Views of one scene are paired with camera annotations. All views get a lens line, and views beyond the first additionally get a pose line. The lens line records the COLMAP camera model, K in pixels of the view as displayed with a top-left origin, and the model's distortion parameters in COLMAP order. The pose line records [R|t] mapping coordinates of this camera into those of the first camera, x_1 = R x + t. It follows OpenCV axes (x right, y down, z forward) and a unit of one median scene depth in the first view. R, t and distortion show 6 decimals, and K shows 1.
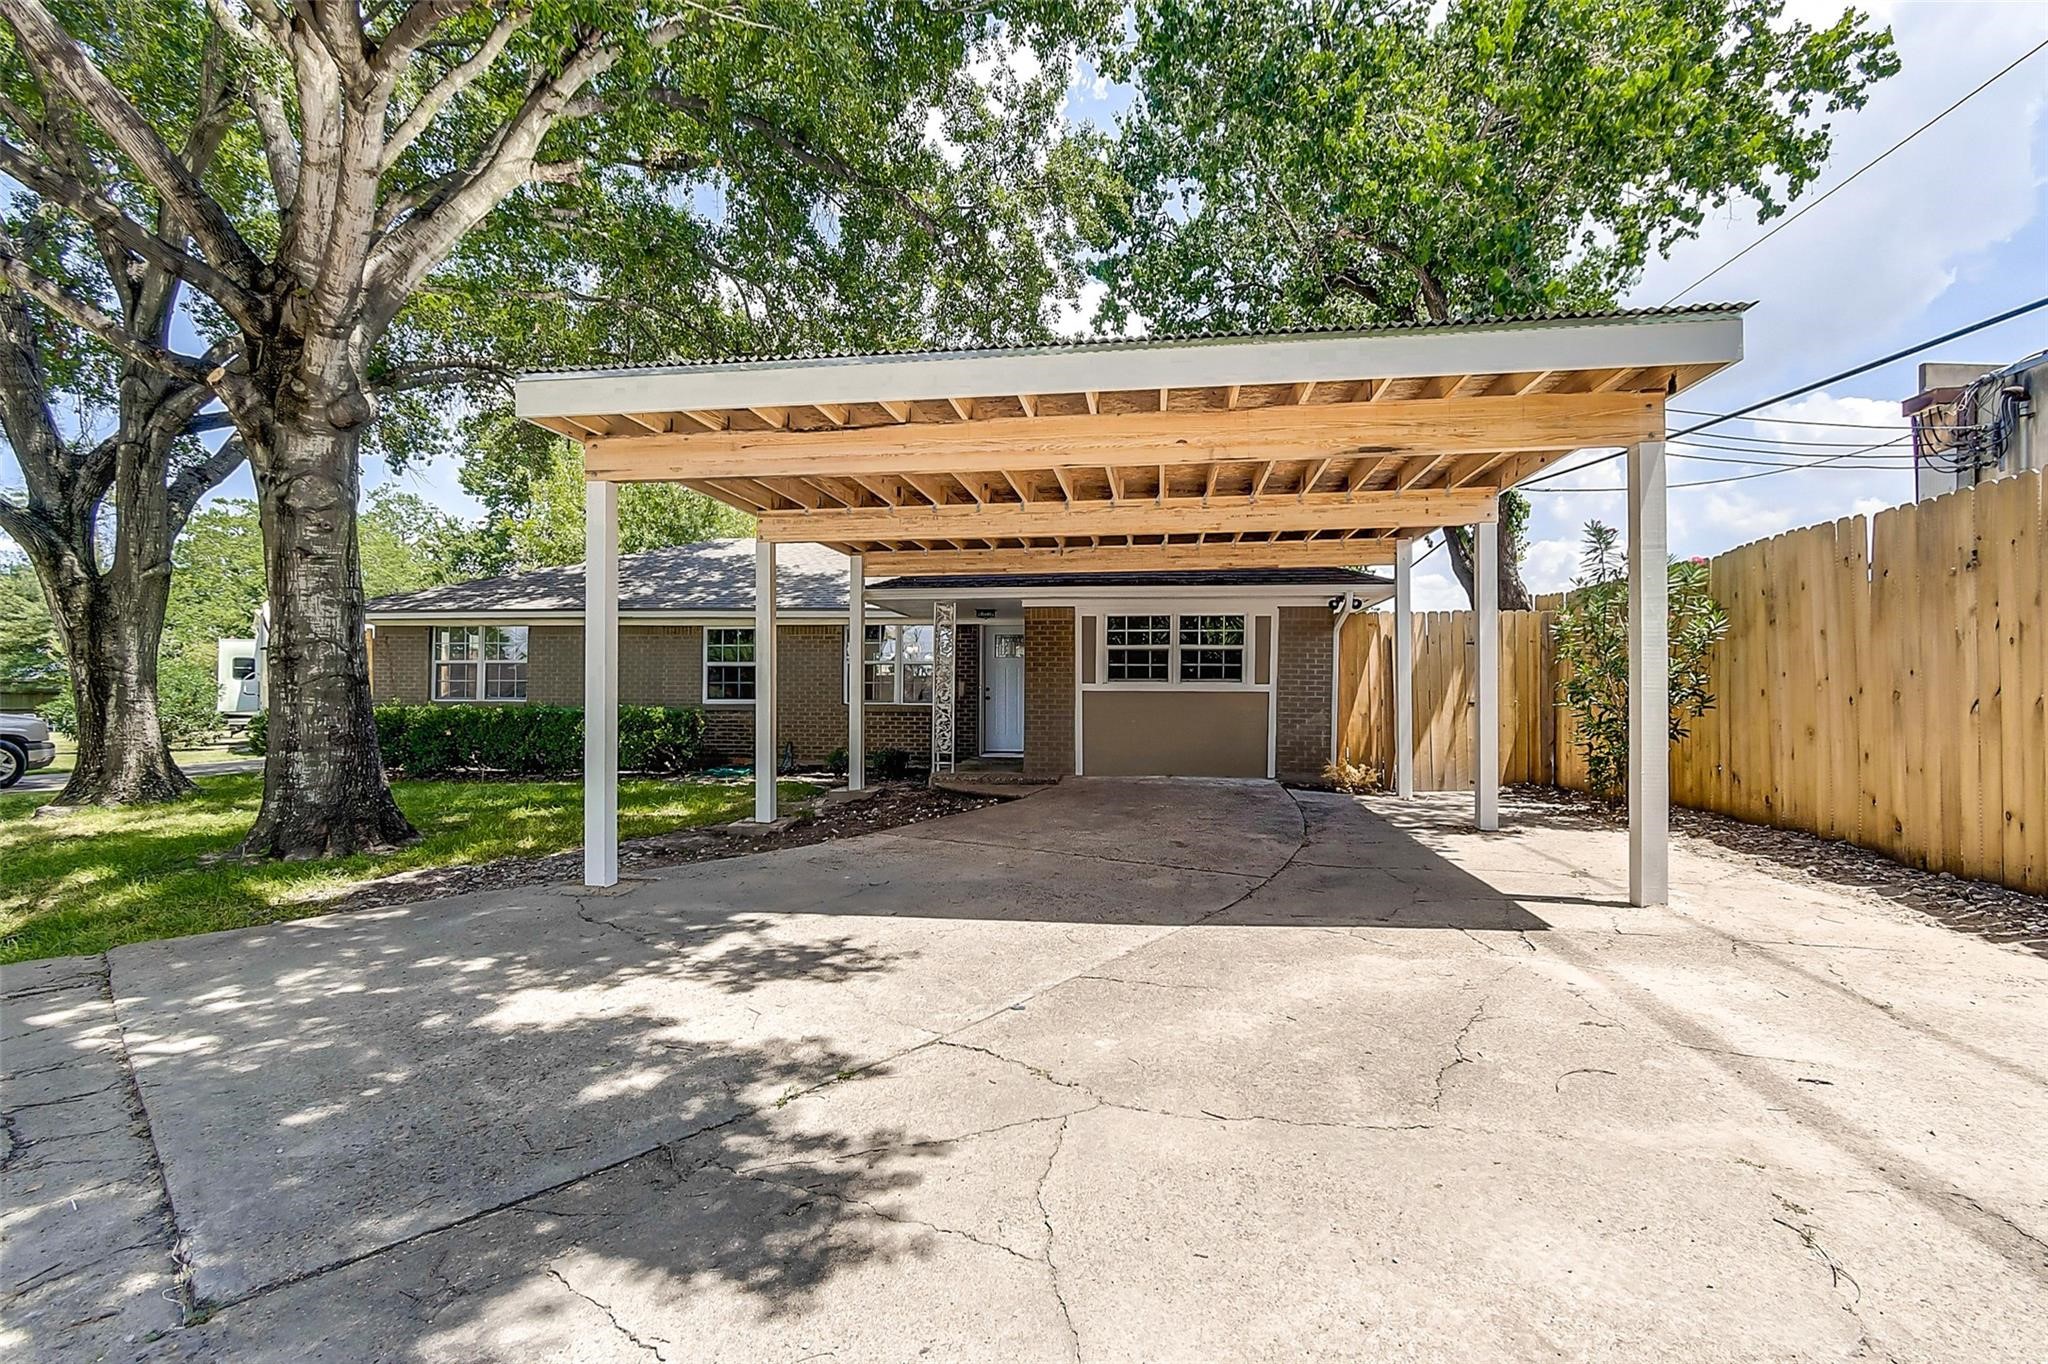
lens RADIAL K [[911.3, 0, 1031.7], [0, 911.3, 690.5], [0, 0, 1]] dist [0.003360, -0.000909]
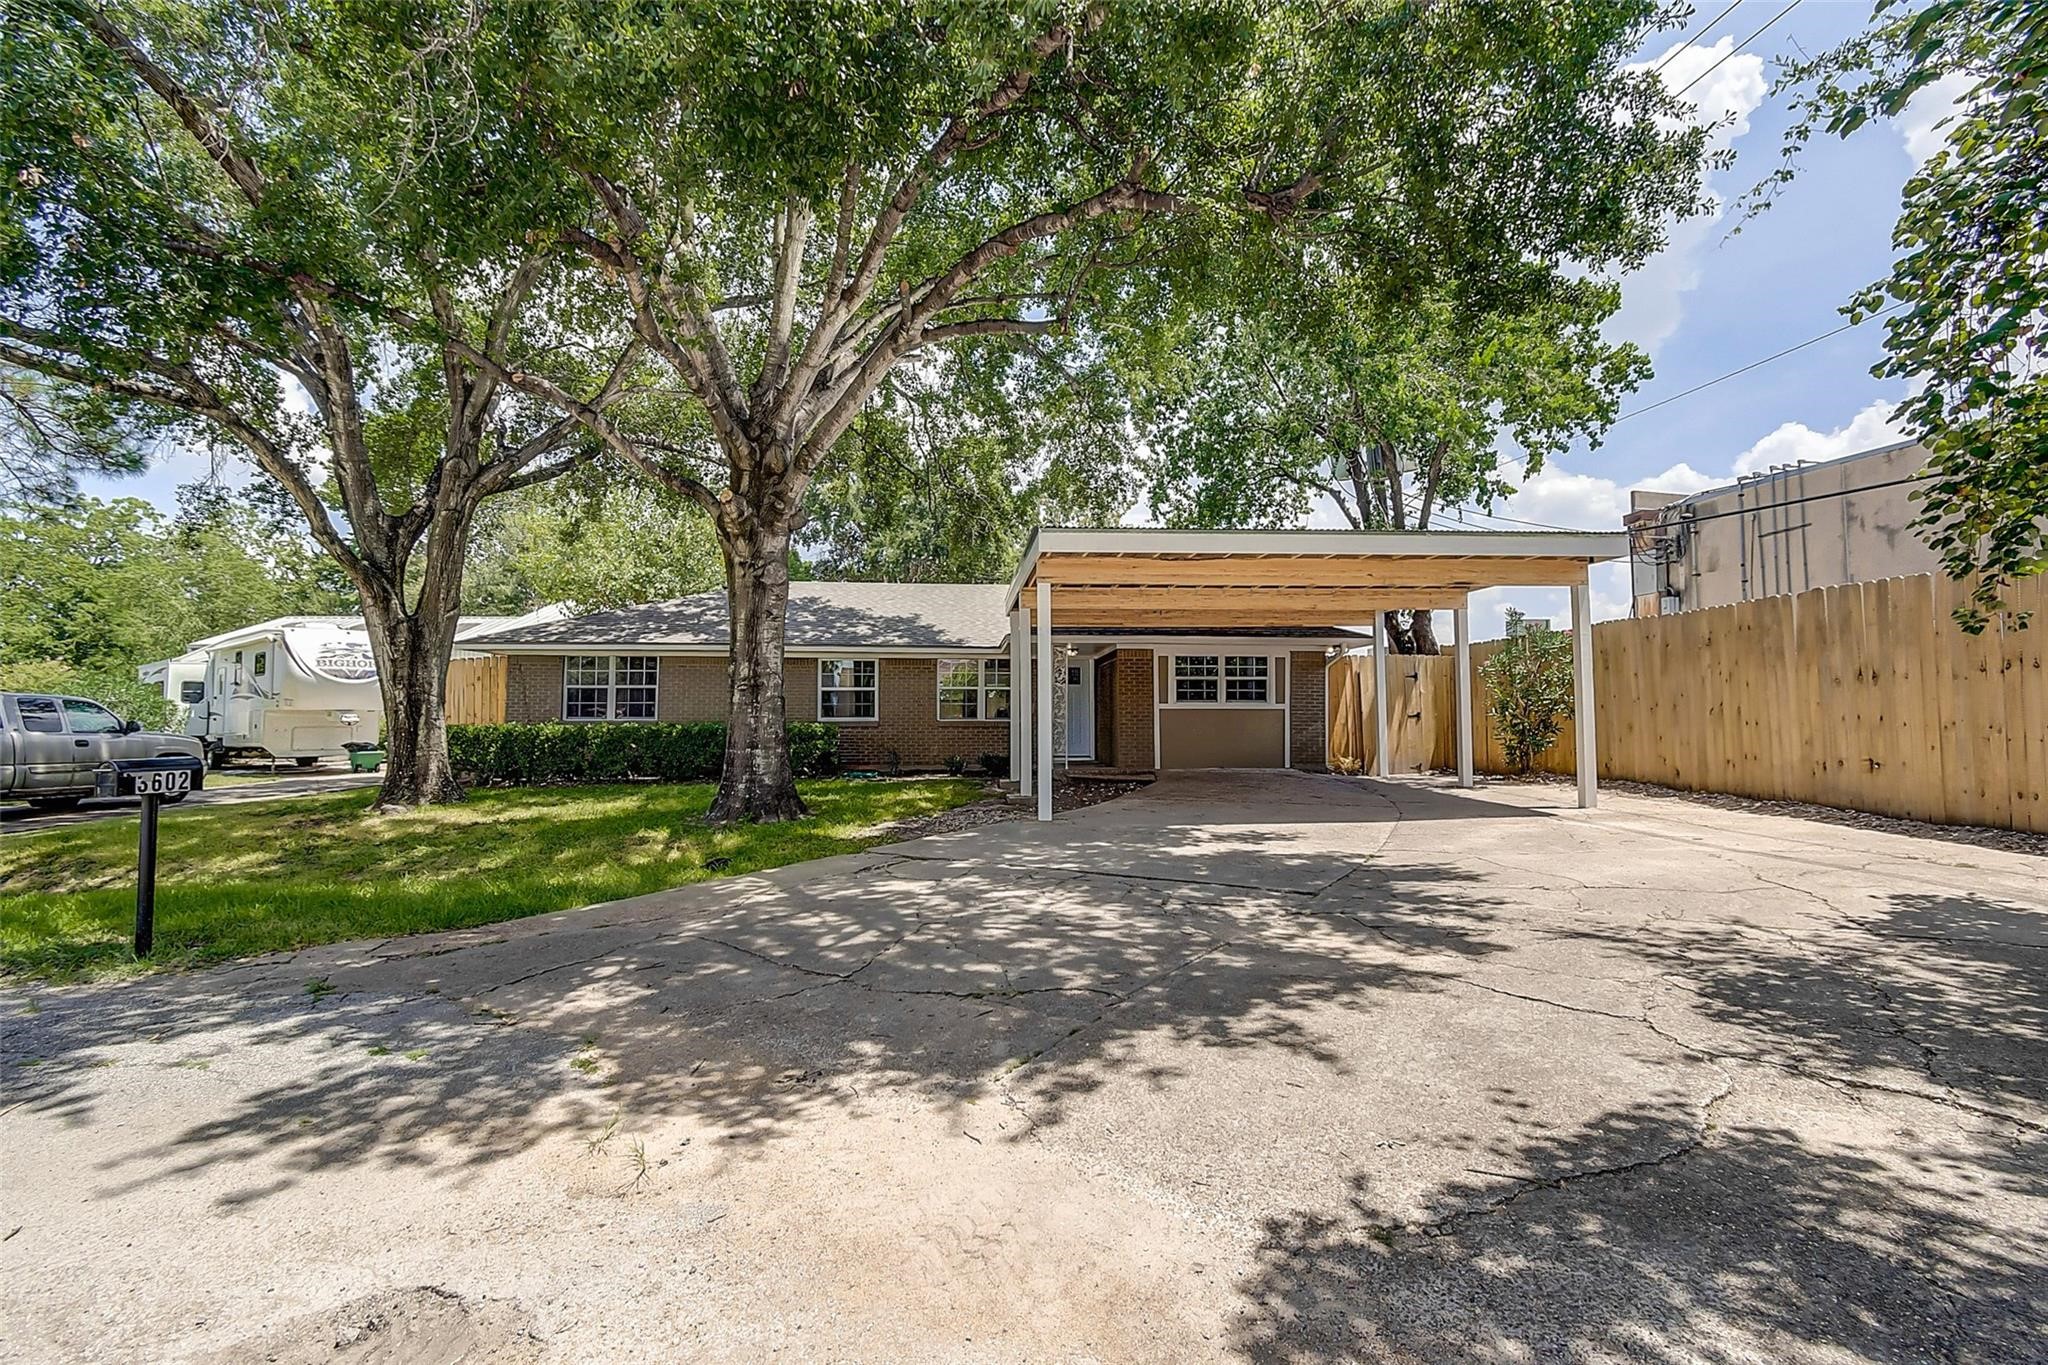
lens RADIAL K [[911.3, 0, 1029.6], [0, 911.3, 674.0], [0, 0, 1]] dist [0.003360, -0.000909]
pose [[0.976364, 0.005620, 0.216060, -0.488489], [0.004207, 0.998978, -0.044996, 0.010079], [-0.216092, 0.044842, 0.975343, -0.366075]]
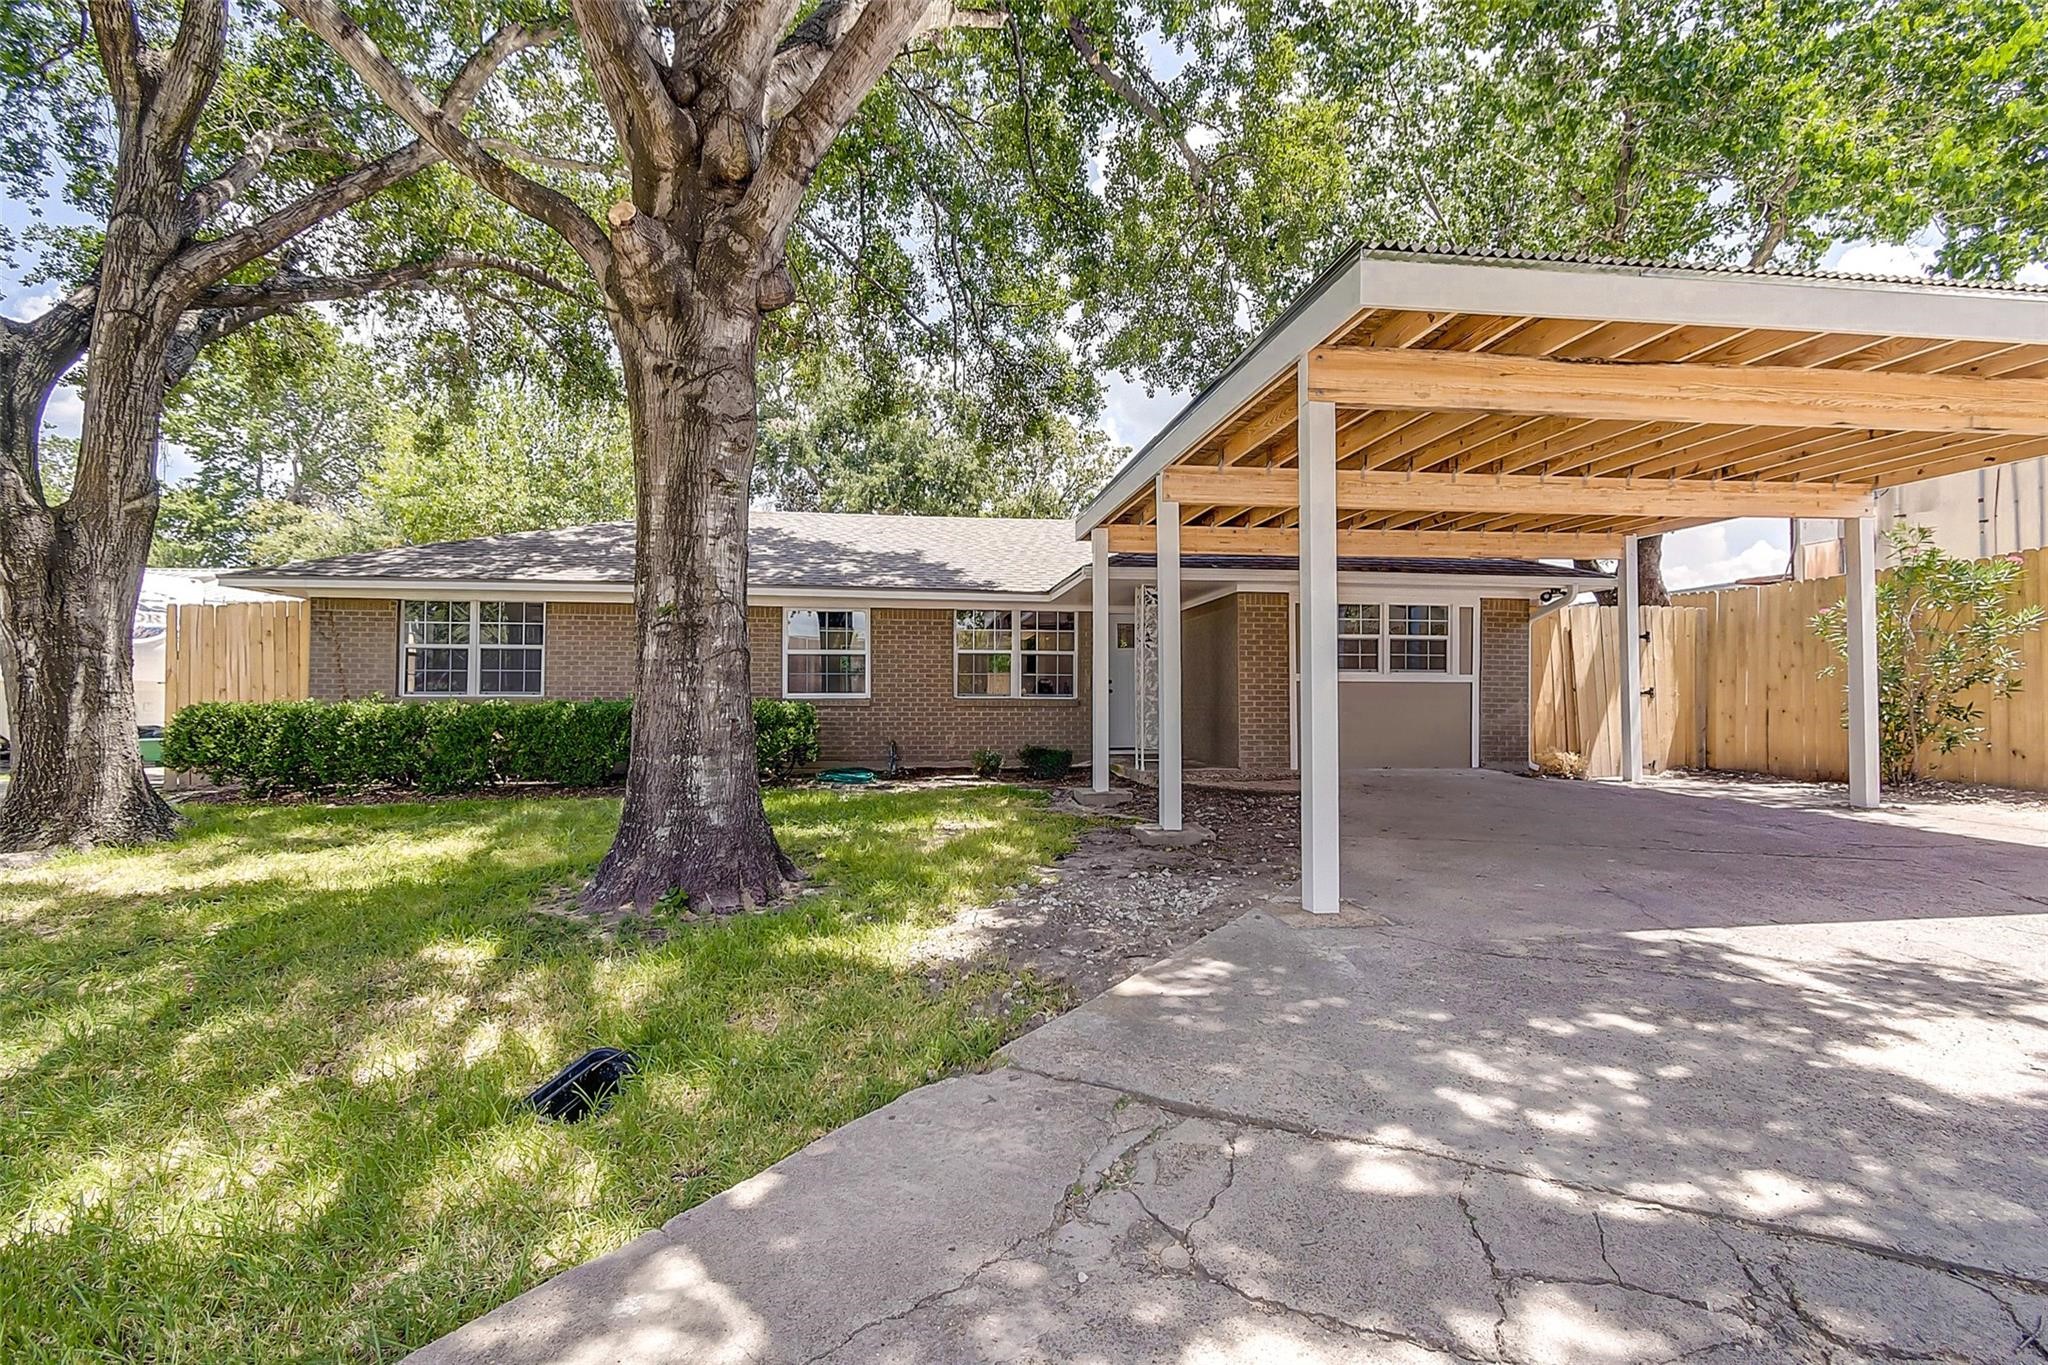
lens RADIAL K [[911.3, 0, 1018.0], [0, 911.3, 684.2], [0, 0, 1]] dist [0.003360, -0.000909]
pose [[0.963991, 0.000894, 0.265934, -0.527636], [0.001555, 0.999958, -0.008999, 0.012898], [-0.265931, 0.009089, 0.963949, 0.171785]]
